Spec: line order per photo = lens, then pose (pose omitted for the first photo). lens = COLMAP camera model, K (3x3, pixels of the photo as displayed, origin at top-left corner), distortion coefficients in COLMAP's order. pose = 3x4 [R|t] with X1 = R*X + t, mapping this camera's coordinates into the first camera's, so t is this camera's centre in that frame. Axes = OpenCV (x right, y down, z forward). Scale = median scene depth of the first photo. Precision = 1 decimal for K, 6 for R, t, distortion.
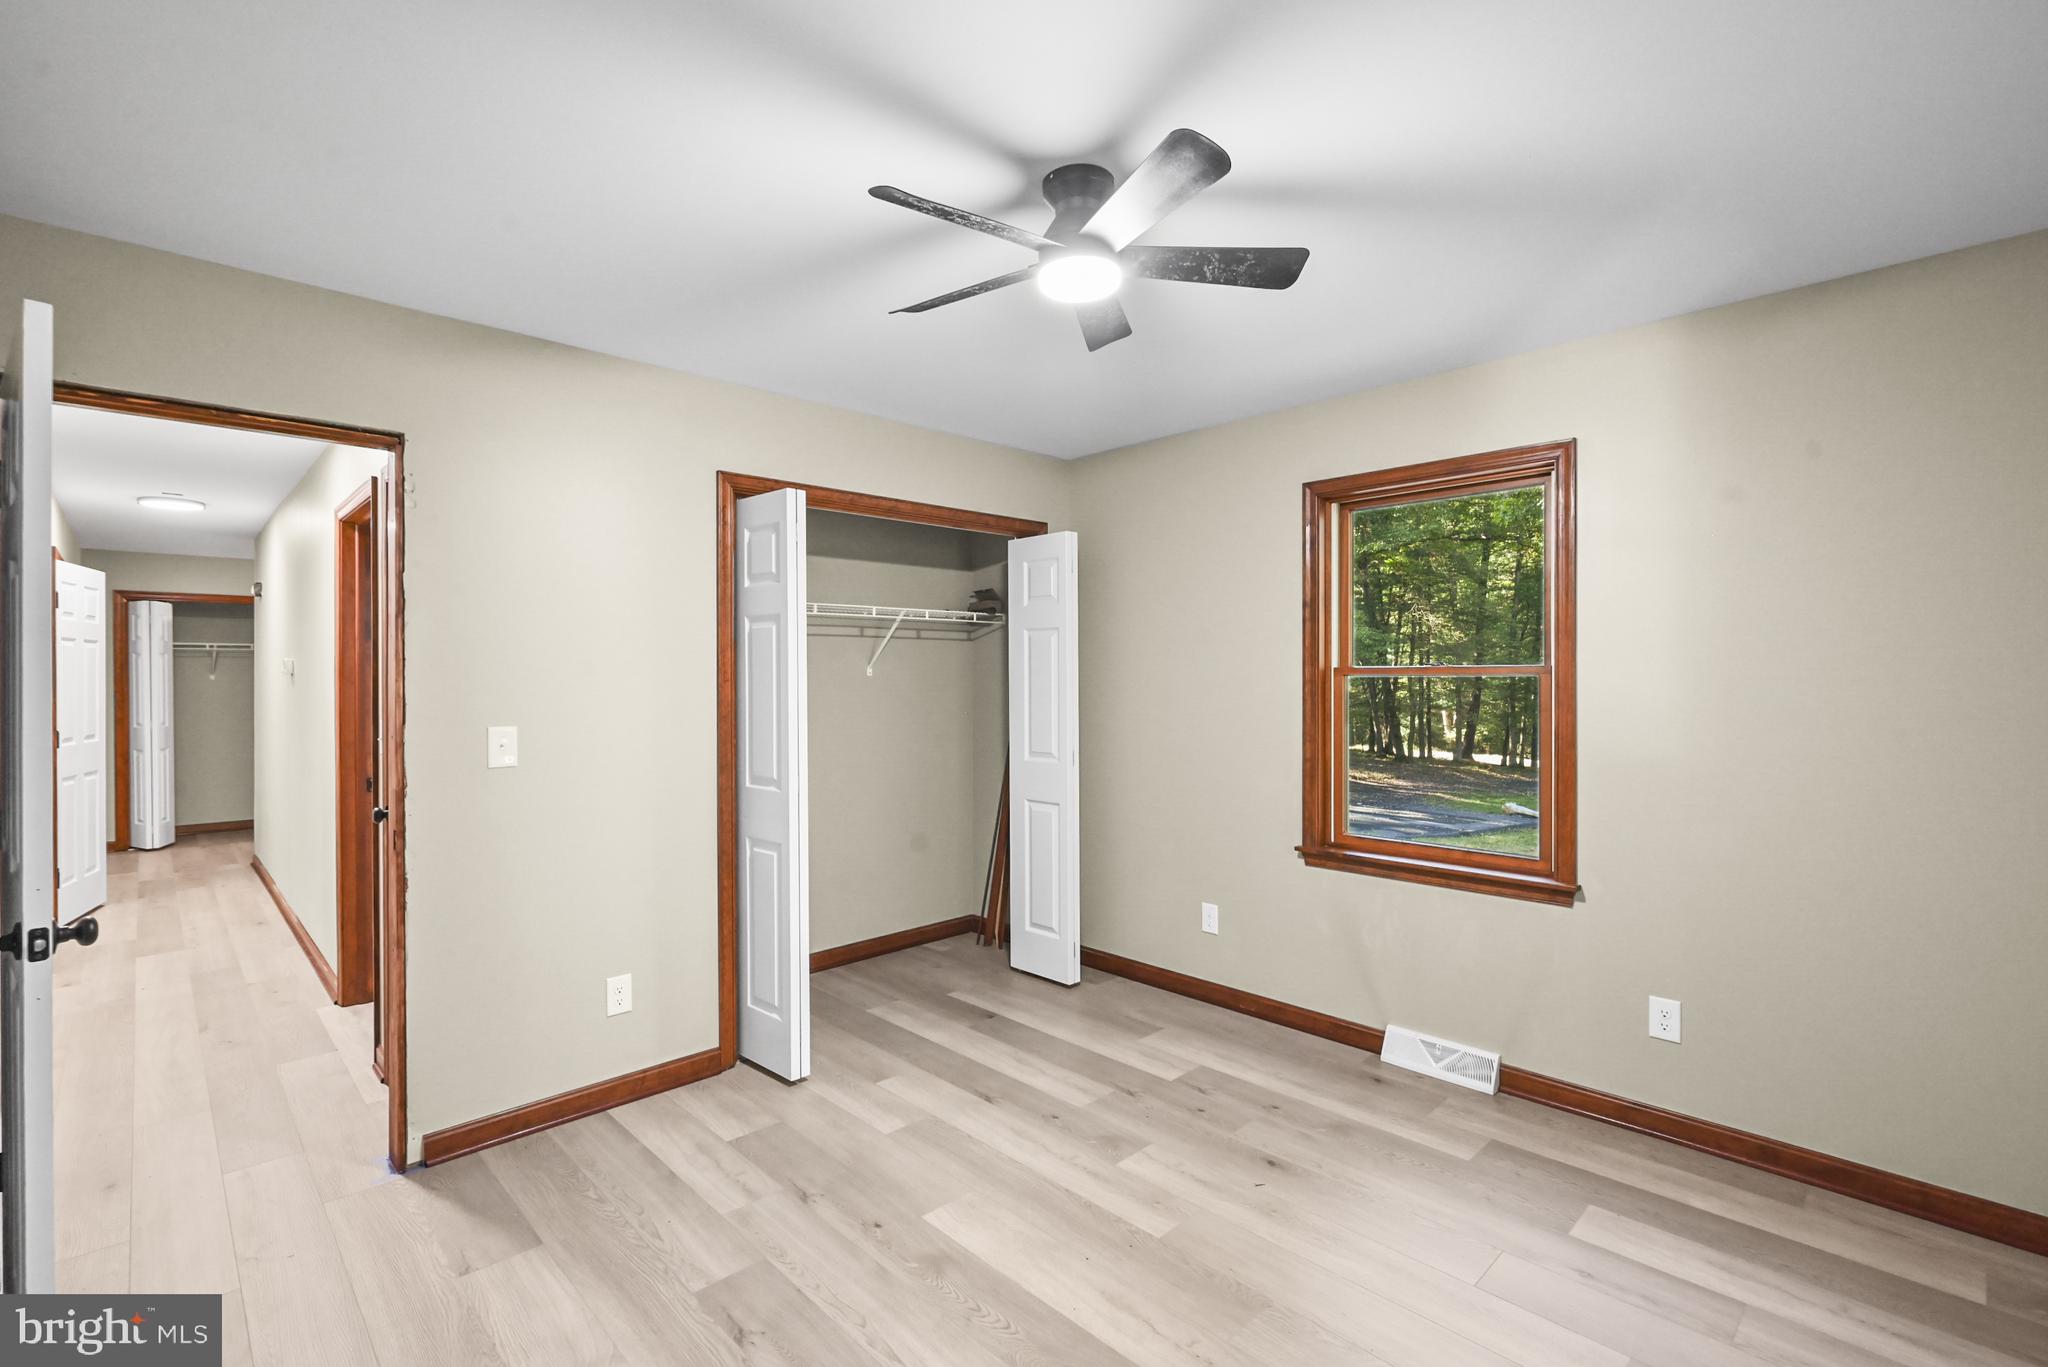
lens RADIAL K [[924.3, 0, 1036.6], [0, 924.3, 675.4], [0, 0, 1]] dist [0.009117, -0.000340]
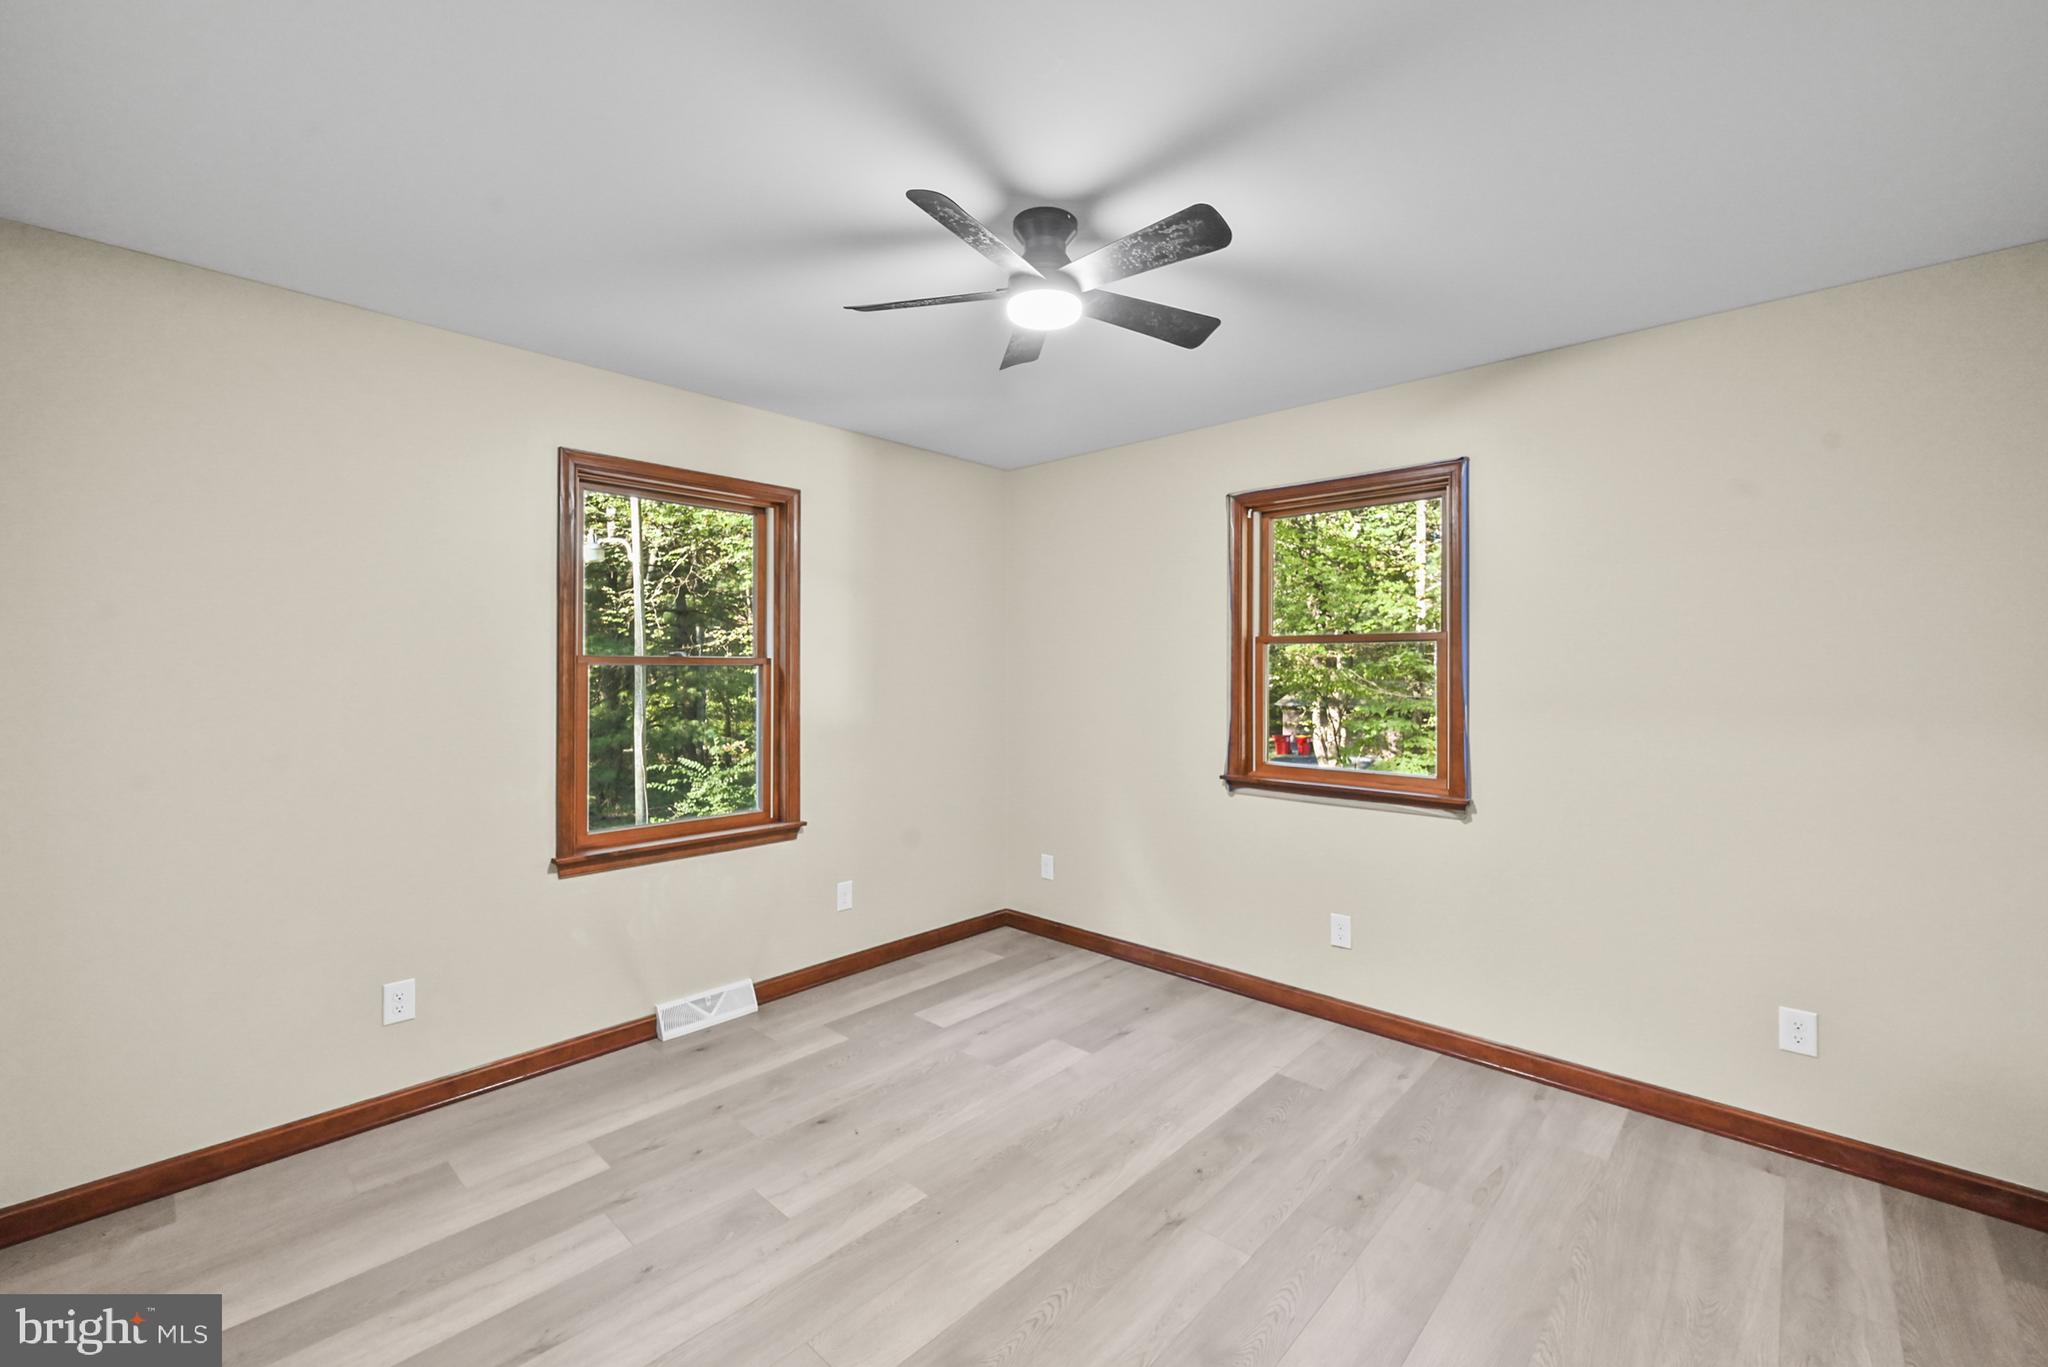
lens RADIAL K [[836.9, 0, 1025.6], [0, 836.9, 656.9], [0, 0, 1]] dist [0.002056, 0.000302]
pose [[-0.049112, 0.018288, 0.998626, -0.693220], [-0.003541, 0.999823, -0.018484, 0.008298], [-0.998787, -0.004444, -0.049038, 0.775705]]
